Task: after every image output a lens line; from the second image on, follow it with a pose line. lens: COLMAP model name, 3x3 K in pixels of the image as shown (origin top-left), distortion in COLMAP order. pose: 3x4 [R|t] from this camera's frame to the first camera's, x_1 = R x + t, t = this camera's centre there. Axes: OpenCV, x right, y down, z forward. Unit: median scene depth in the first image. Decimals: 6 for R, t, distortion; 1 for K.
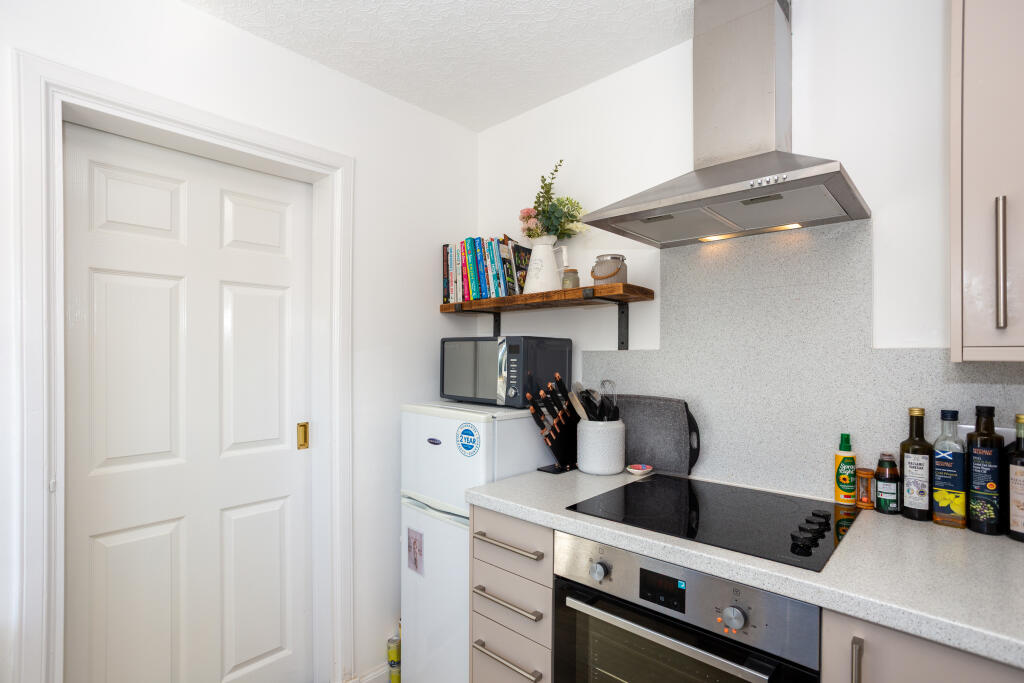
lens RADIAL K [[505.9, 0, 508.8], [0, 505.9, 353.2], [0, 0, 1]] dist [-0.013380, 0.003337]
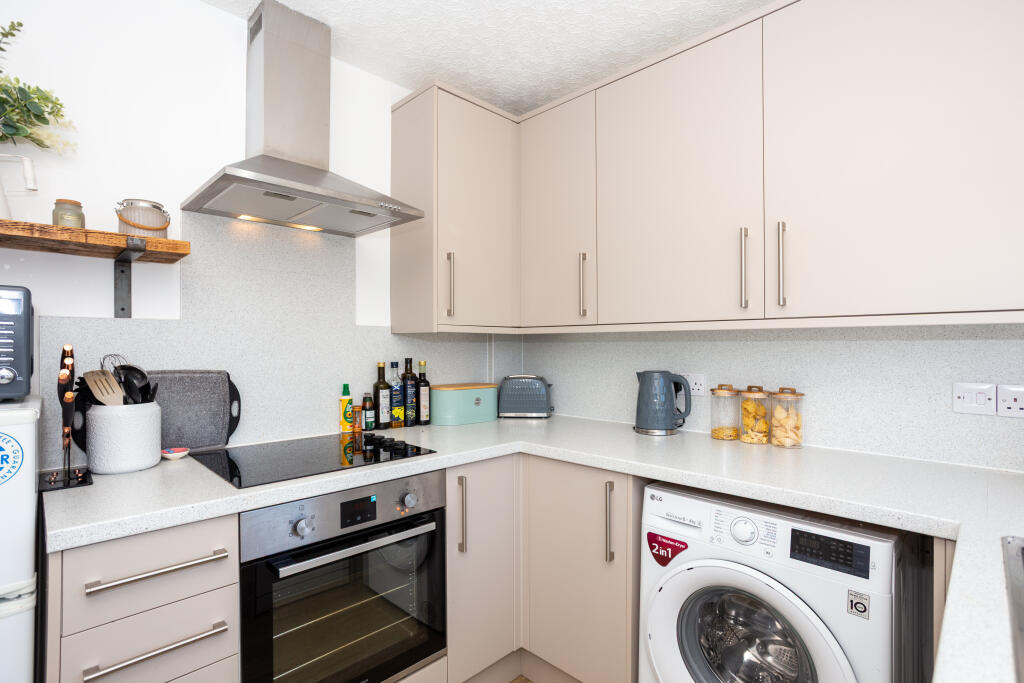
lens RADIAL K [[505.9, 0, 508.6], [0, 505.9, 343.0], [0, 0, 1]] dist [-0.013380, 0.003337]
pose [[0.027642, 0.006966, 0.999594, -0.806159], [-0.001138, 0.999975, -0.006937, 0.055801], [-0.999617, -0.000946, 0.027649, 0.519291]]
